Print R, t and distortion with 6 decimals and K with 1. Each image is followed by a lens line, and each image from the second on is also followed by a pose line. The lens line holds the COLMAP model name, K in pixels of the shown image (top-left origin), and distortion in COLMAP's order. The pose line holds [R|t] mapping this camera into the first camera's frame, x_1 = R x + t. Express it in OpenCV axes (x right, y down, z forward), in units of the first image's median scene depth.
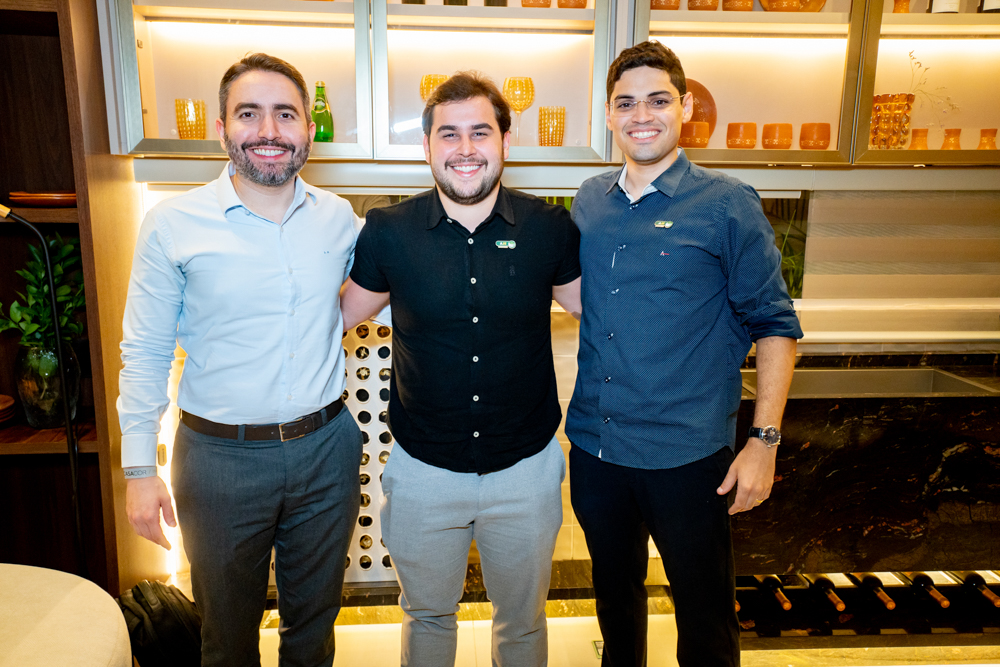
lens RADIAL K [[943.6, 0, 500.5], [0, 943.6, 356.3], [0, 0, 1]] dist [-0.034592, 0.177009]
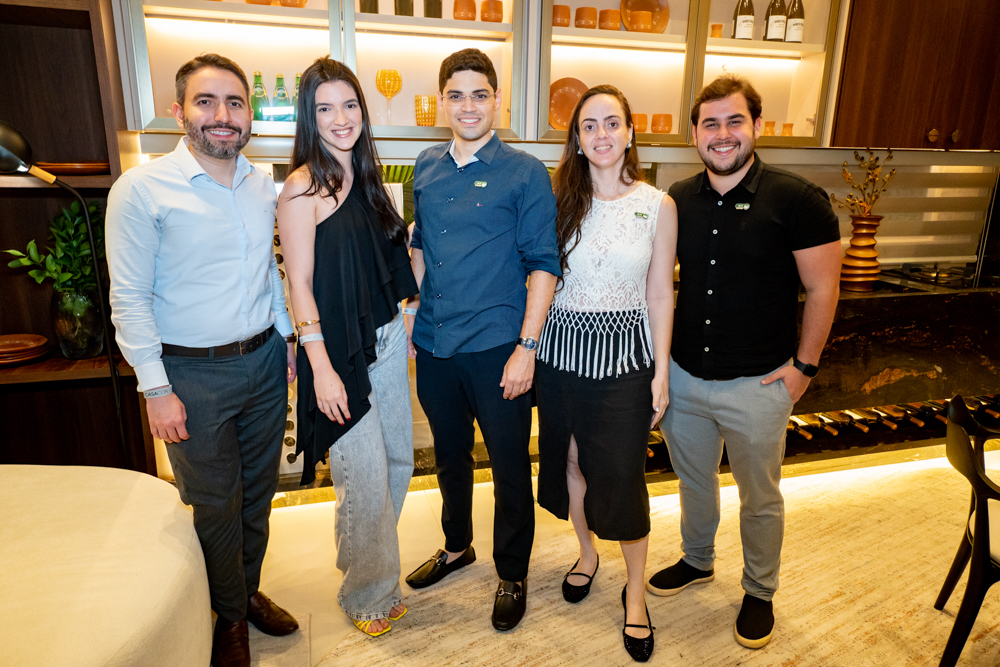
lens RADIAL K [[690.7, 0, 500.0], [0, 690.7, 333.5], [0, 0, 1]] dist [-0.000024, -0.000421]
pose [[0.979366, -0.044517, 0.197132, -0.126706], [0.030502, 0.996824, 0.073569, -0.005251], [-0.199781, -0.066038, 0.977613, 0.024187]]
